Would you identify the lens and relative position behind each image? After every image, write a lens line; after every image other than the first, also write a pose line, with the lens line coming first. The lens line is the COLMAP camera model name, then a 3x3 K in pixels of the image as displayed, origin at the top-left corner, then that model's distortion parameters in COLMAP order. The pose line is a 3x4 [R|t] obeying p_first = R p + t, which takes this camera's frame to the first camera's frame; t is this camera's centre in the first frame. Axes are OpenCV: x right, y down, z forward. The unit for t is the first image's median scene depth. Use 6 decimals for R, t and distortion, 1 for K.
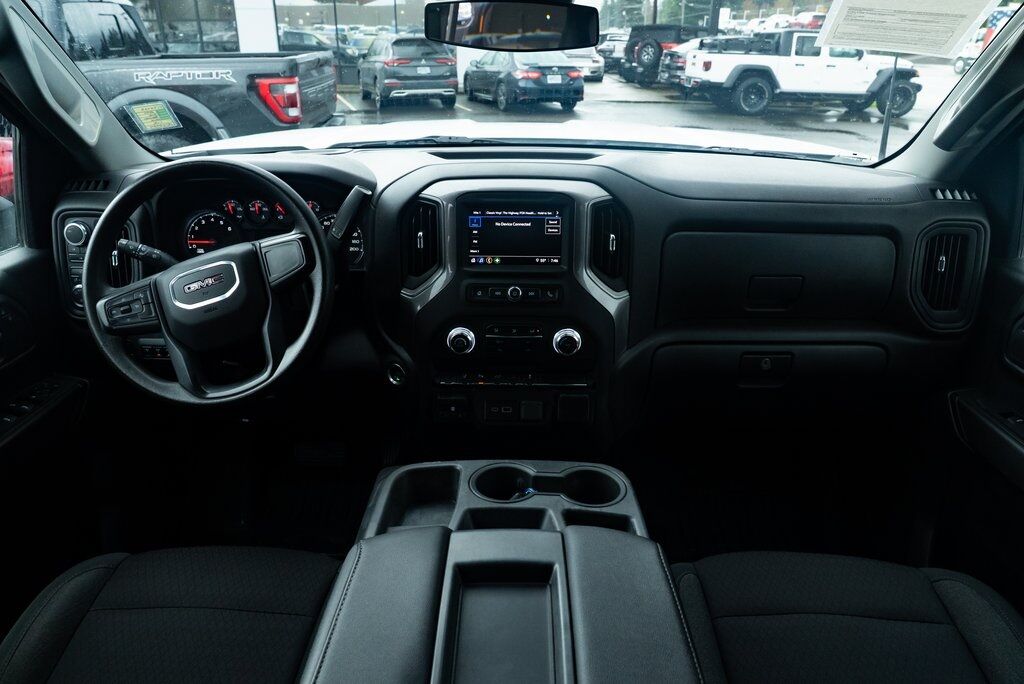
lens RADIAL K [[700.8, 0, 504.6], [0, 700.8, 337.3], [0, 0, 1]] dist [-0.038404, 0.027579]
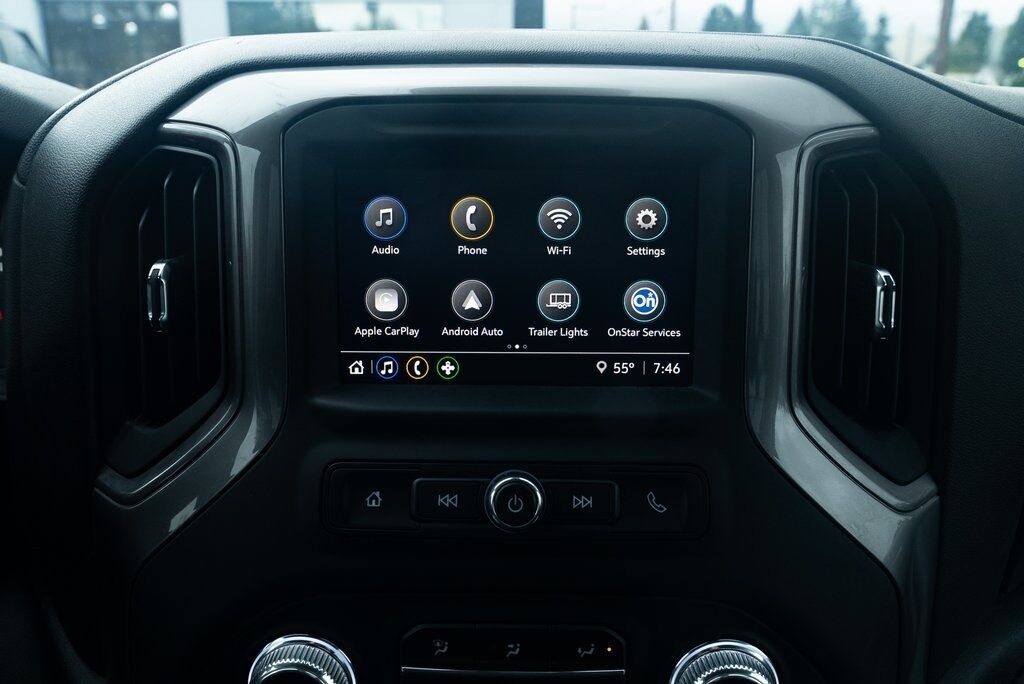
lens RADIAL K [[845.2, 0, 513.7], [0, 845.2, 342.9], [0, 0, 1]] dist [-0.003503, -0.000425]
pose [[0.999980, -0.001593, 0.006115, 0.011814], [0.002176, 0.995324, -0.096566, -0.086353], [-0.005933, 0.096577, 0.995308, 0.667537]]
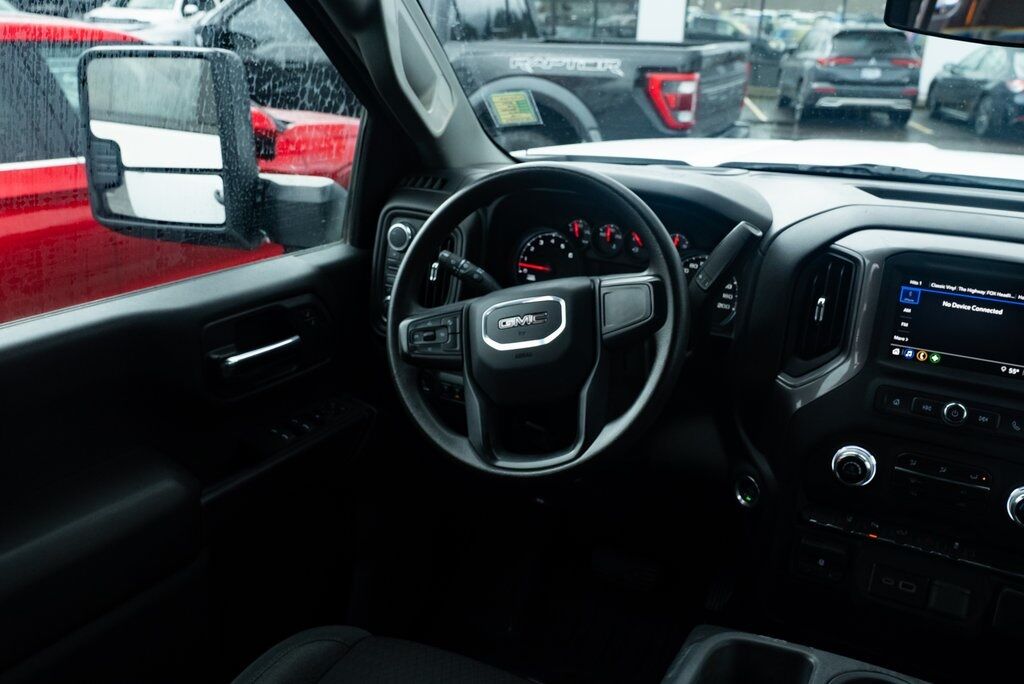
lens RADIAL K [[912.2, 0, 515.1], [0, 912.2, 345.1], [0, 0, 1]] dist [-0.008476, 0.033077]
pose [[0.892438, 0.172855, -0.416743, -0.007553], [-0.202240, 0.978963, -0.027039, -0.018657], [0.403302, 0.108413, 0.908622, 0.062370]]
